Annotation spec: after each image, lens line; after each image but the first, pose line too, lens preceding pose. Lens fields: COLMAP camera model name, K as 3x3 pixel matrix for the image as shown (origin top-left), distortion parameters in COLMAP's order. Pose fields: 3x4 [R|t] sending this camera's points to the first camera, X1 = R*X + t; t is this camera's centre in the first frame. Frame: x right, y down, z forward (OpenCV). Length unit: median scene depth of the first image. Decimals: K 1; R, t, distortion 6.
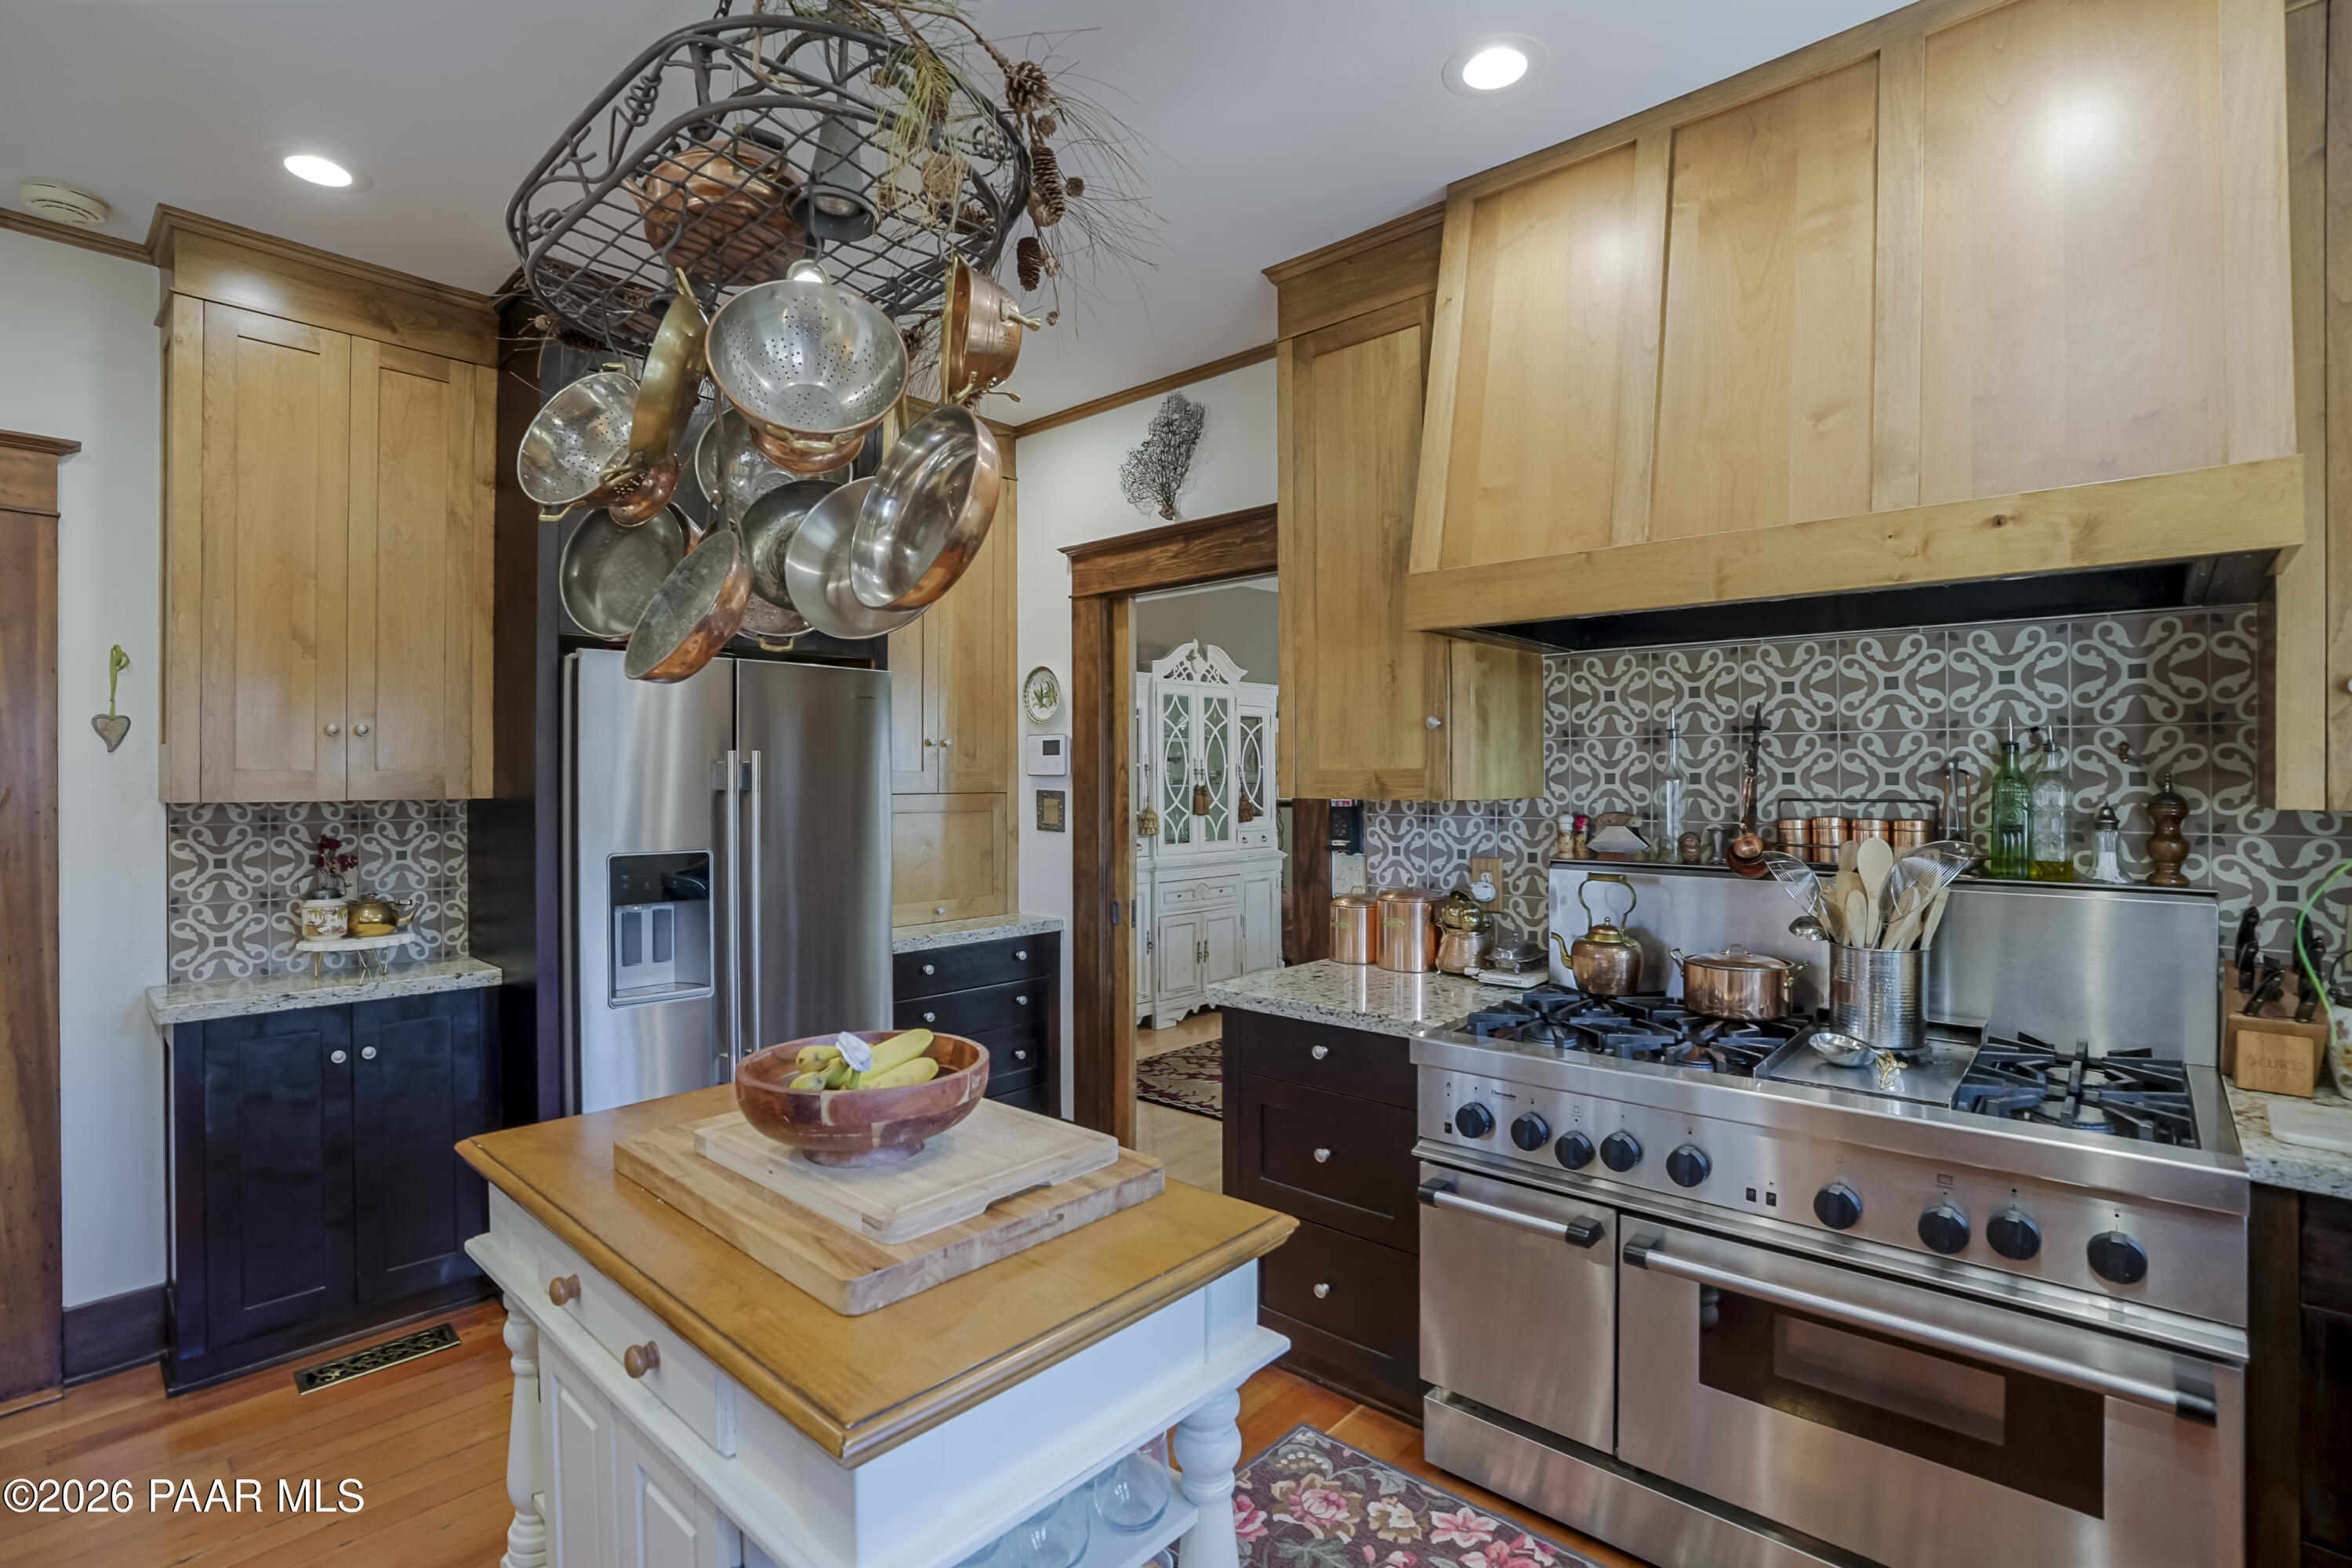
lens RADIAL K [[1099.3, 0, 1185.3], [0, 1099.3, 781.6], [0, 0, 1]] dist [-0.027873, 0.001464]
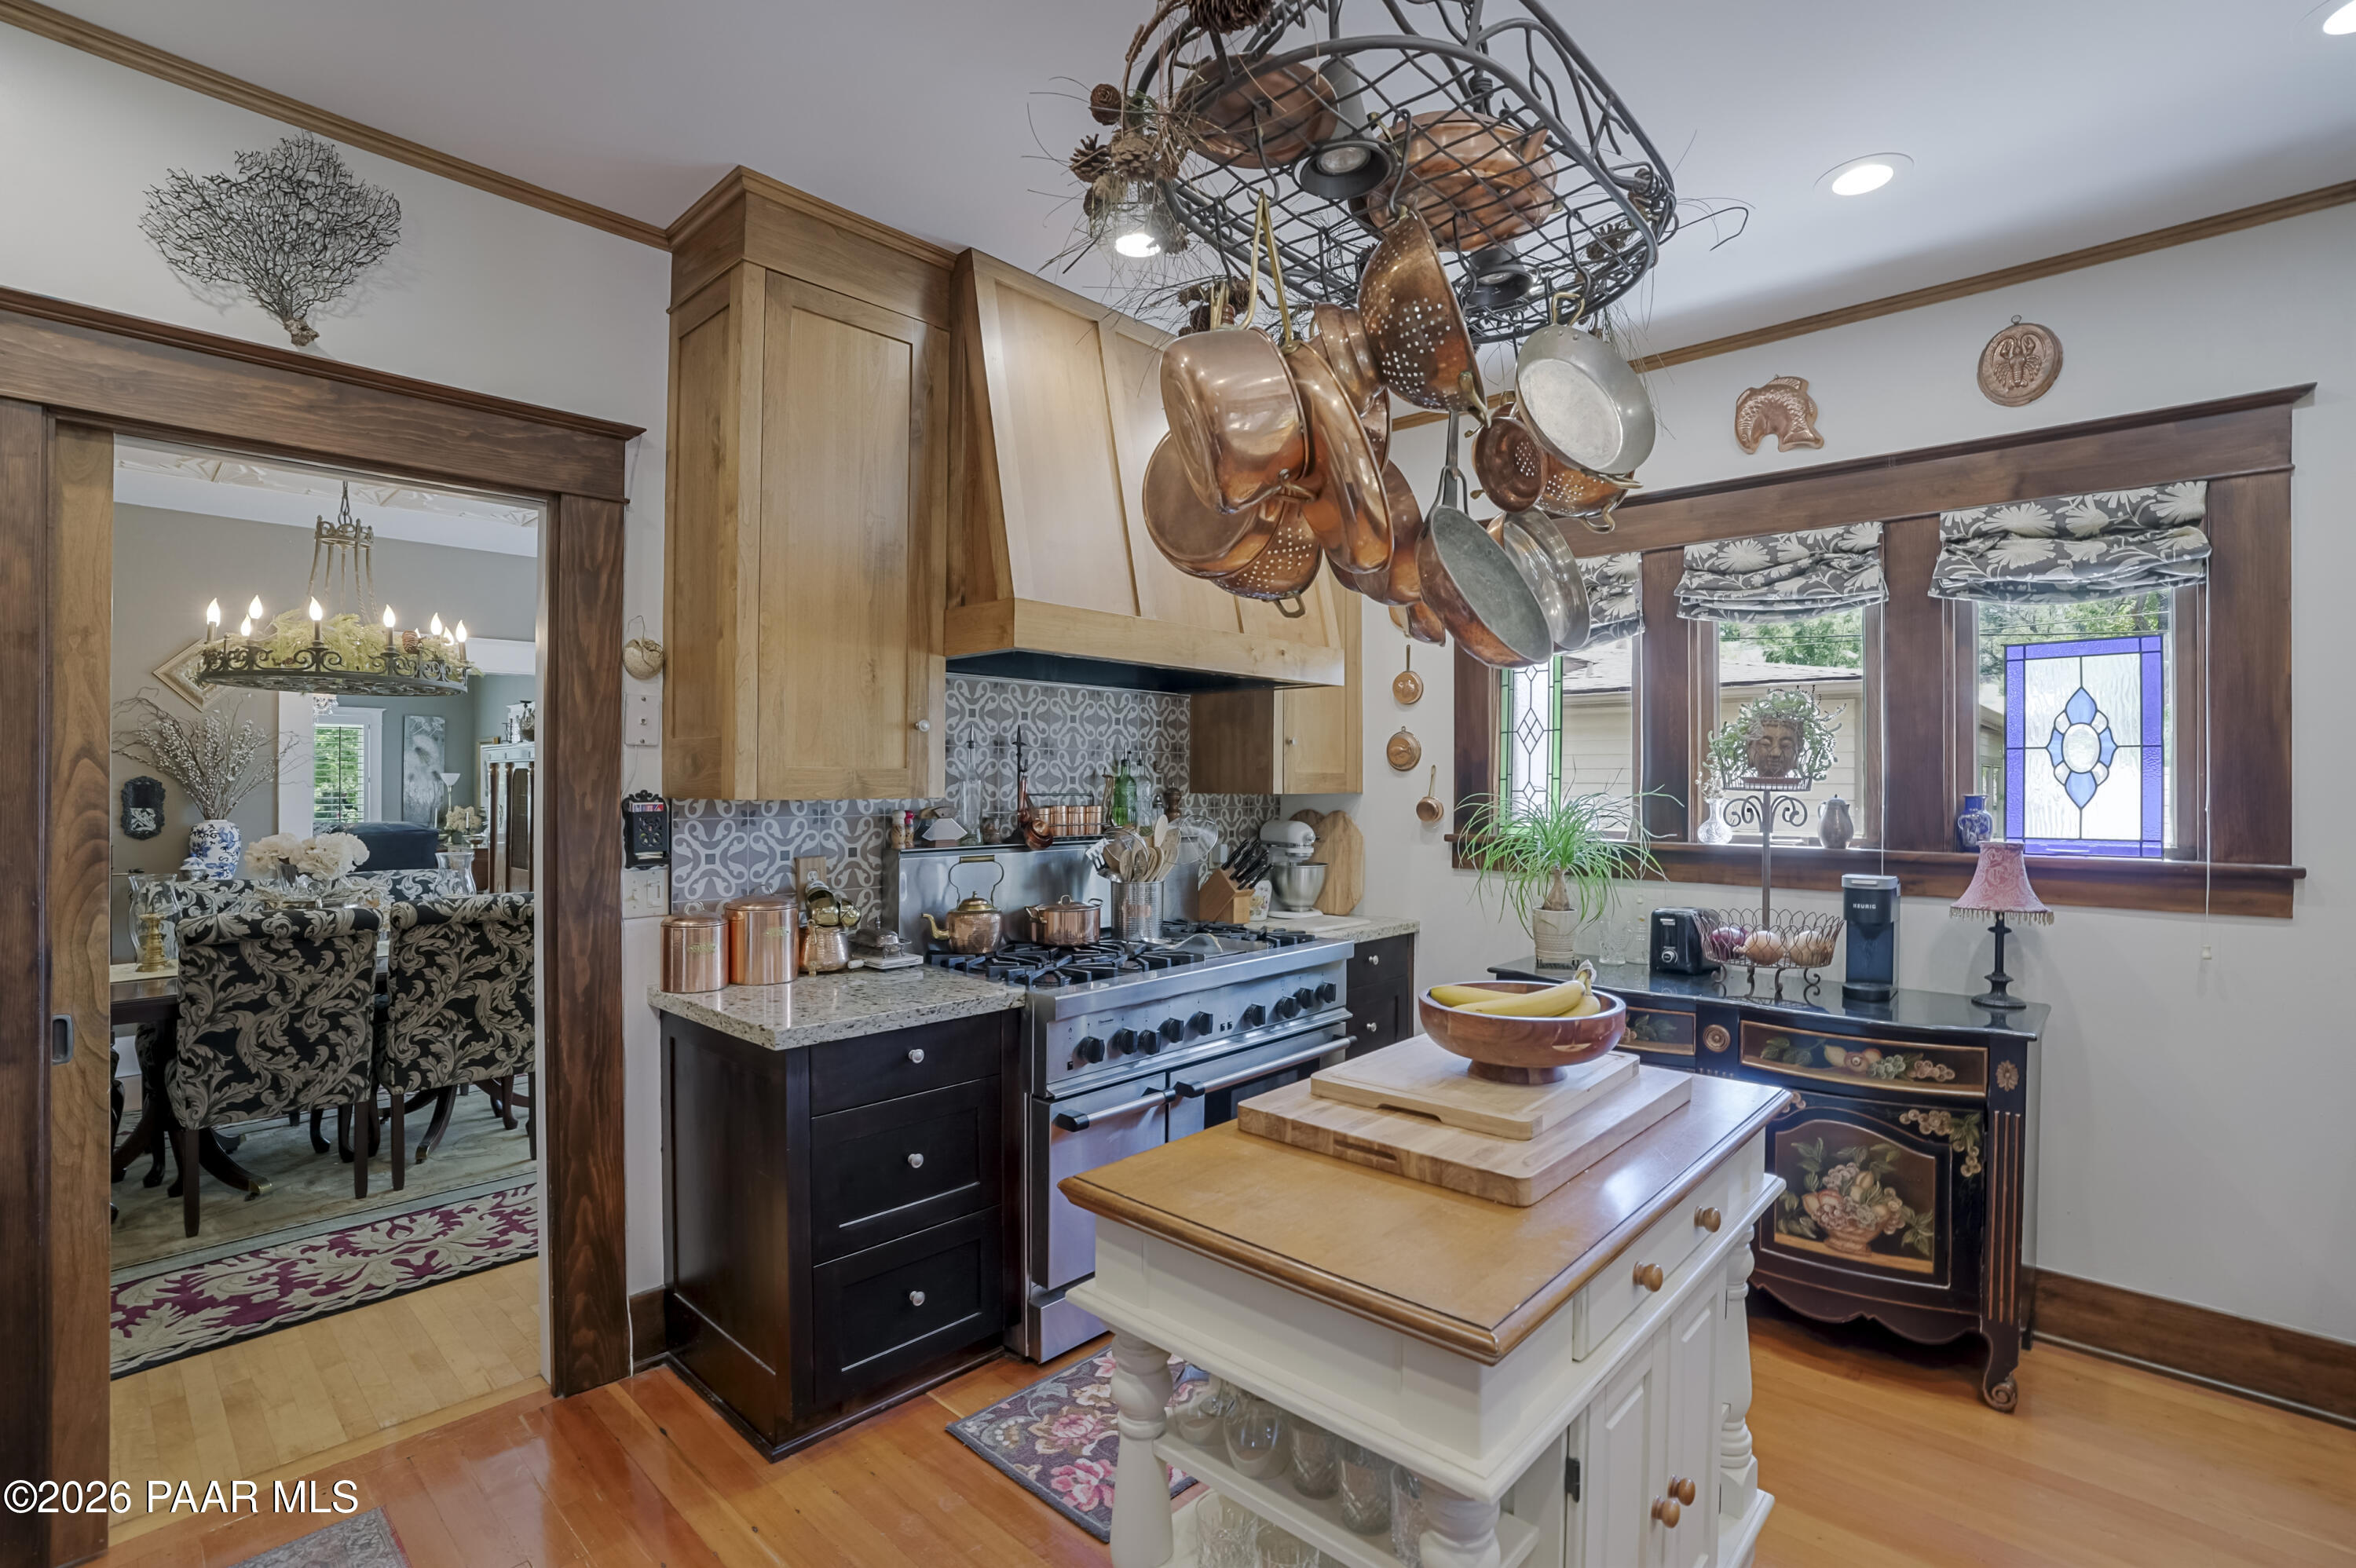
lens RADIAL K [[1101.0, 0, 1173.0], [0, 1101.0, 780.0], [0, 0, 1]] dist [-0.027873, 0.001464]
pose [[0.030865, 0.003052, 0.999519, -0.711705], [-0.000509, 0.999995, -0.003037, 0.001386], [-0.999523, -0.000415, 0.030866, 0.616485]]
